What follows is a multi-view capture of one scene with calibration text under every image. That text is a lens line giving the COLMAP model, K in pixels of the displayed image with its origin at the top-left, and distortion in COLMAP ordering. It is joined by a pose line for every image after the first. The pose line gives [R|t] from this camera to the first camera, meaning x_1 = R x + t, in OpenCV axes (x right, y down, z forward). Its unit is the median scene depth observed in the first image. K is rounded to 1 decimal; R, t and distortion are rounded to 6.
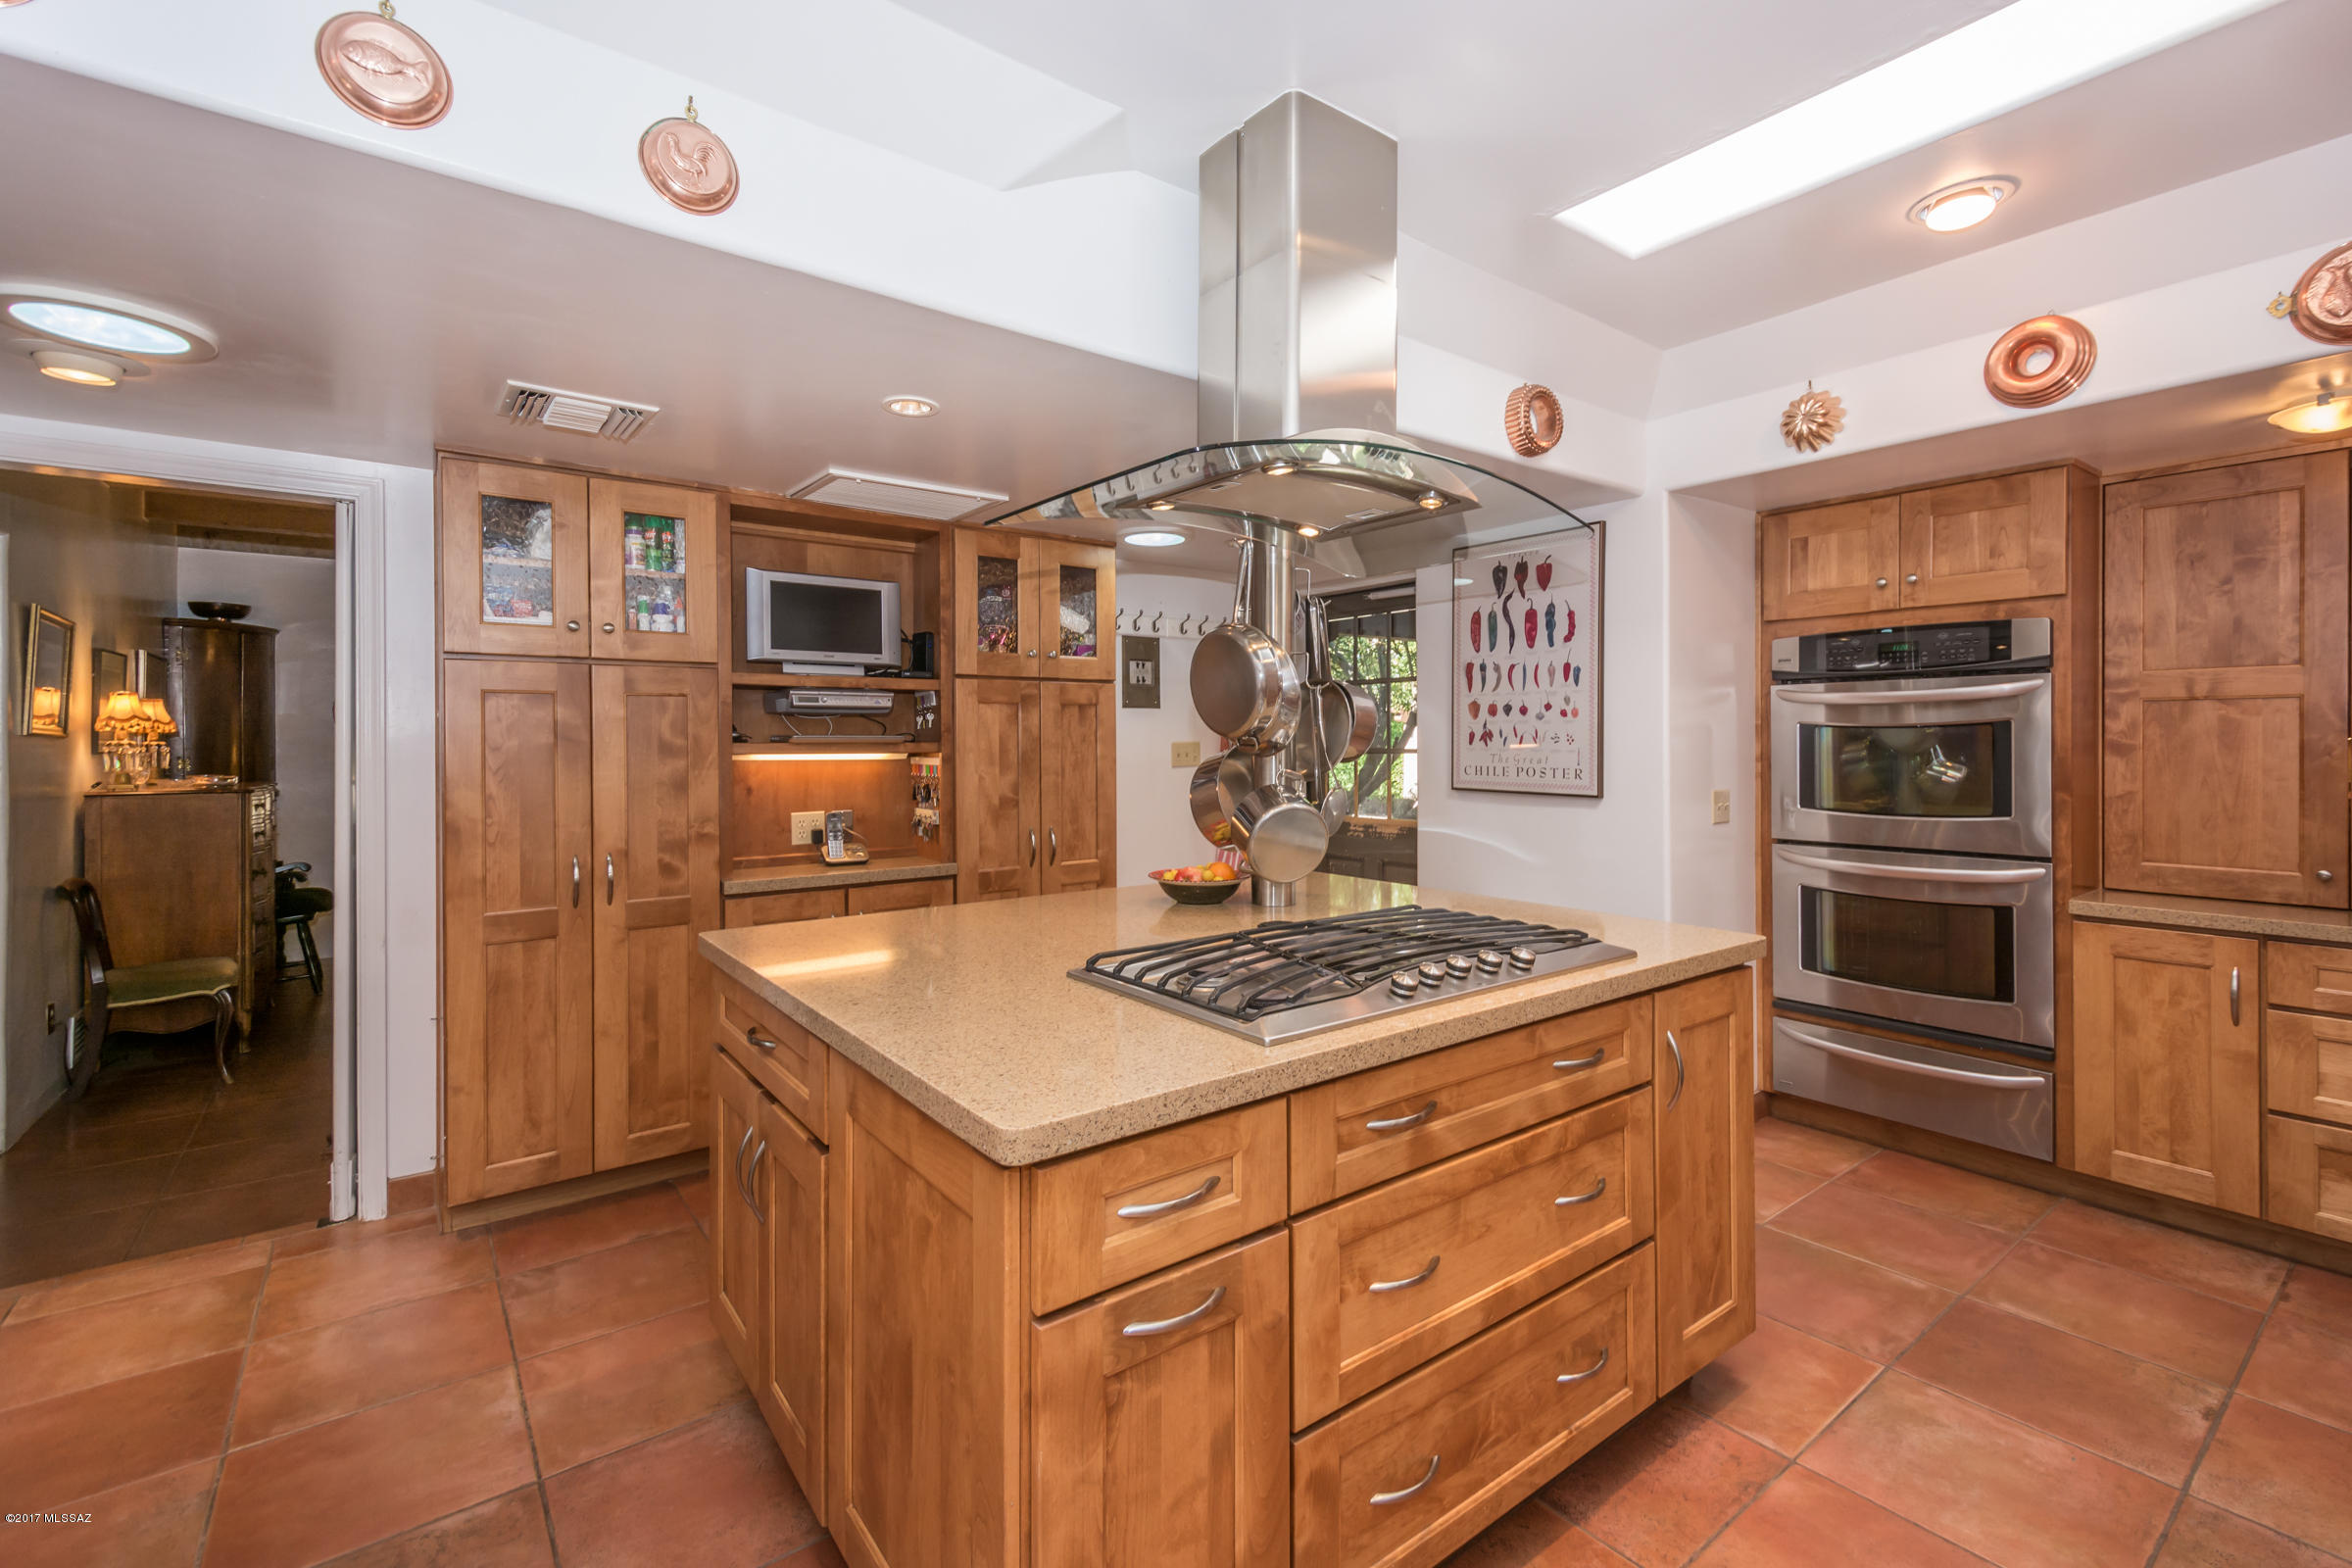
lens RADIAL K [[1017.2, 0, 1213.2], [0, 1017.2, 746.5], [0, 0, 1]] dist [0.018800, -0.006541]
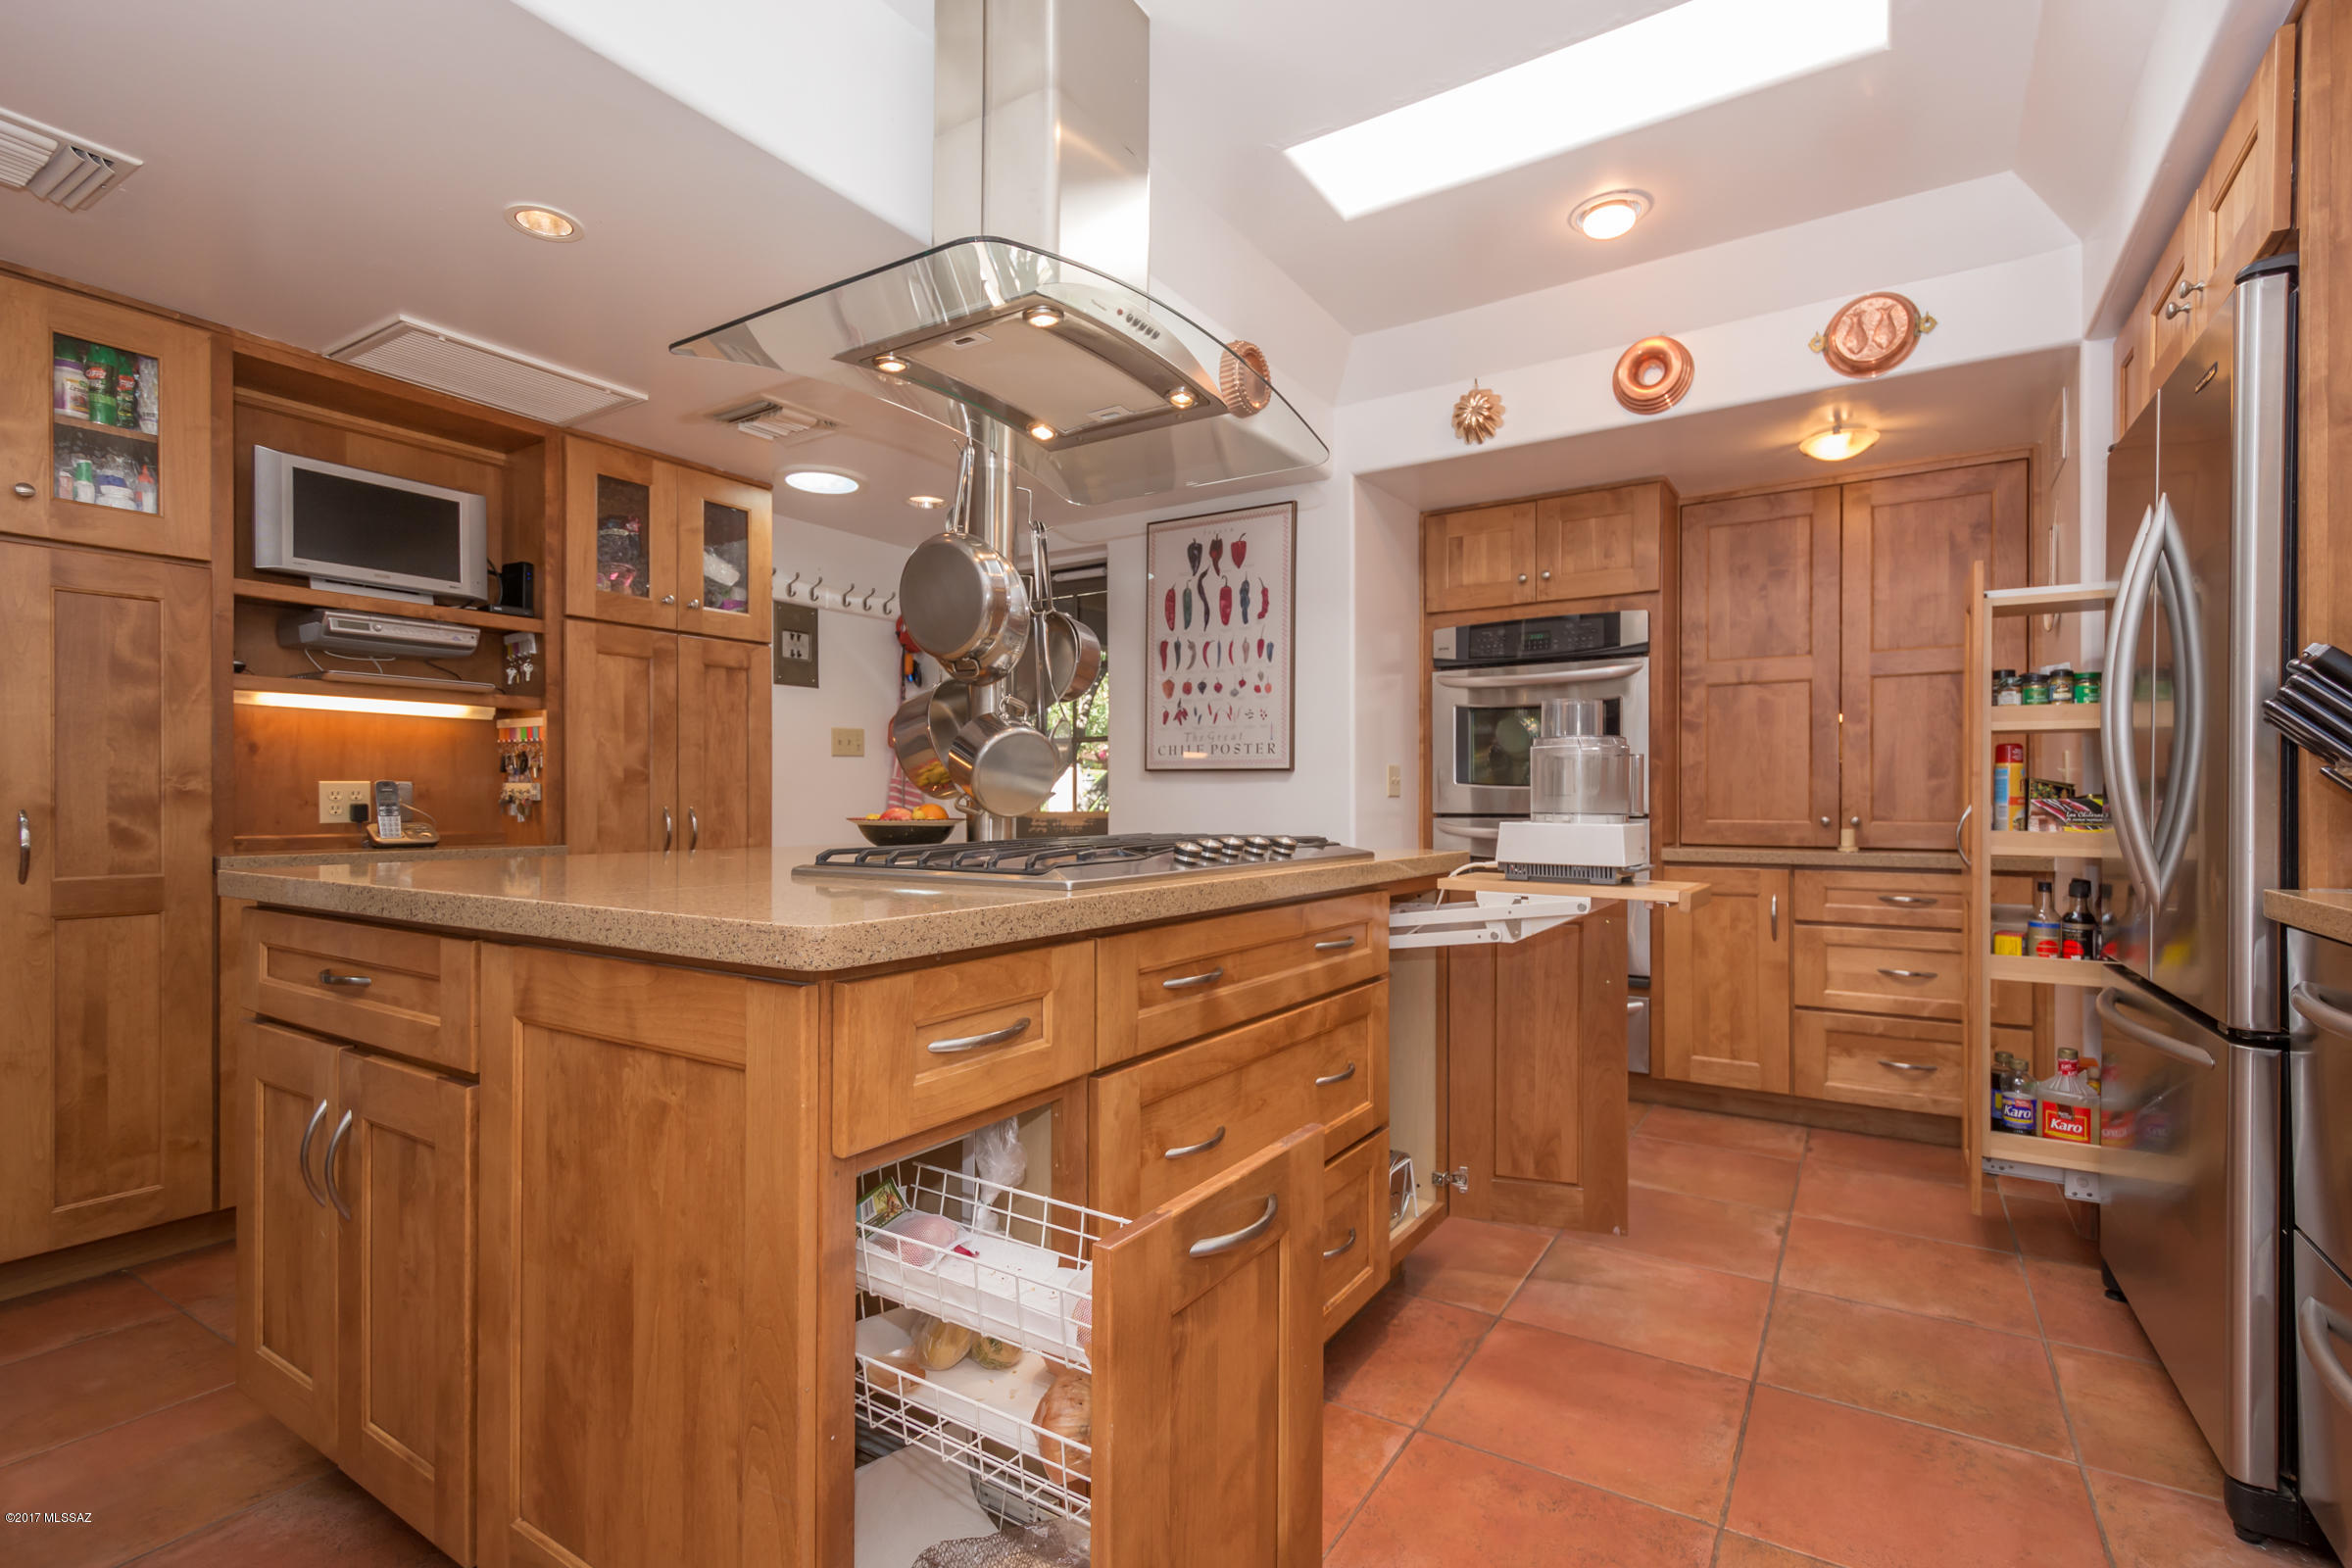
lens RADIAL K [[1057.7, 0, 1212.6], [0, 1057.7, 798.5], [0, 0, 1]] dist [0.010410, -0.004506]
pose [[0.940039, 0.003903, 0.341044, -0.070816], [-0.002033, 0.999981, -0.005841, 0.102461], [-0.341060, 0.004797, 0.940029, 0.030426]]
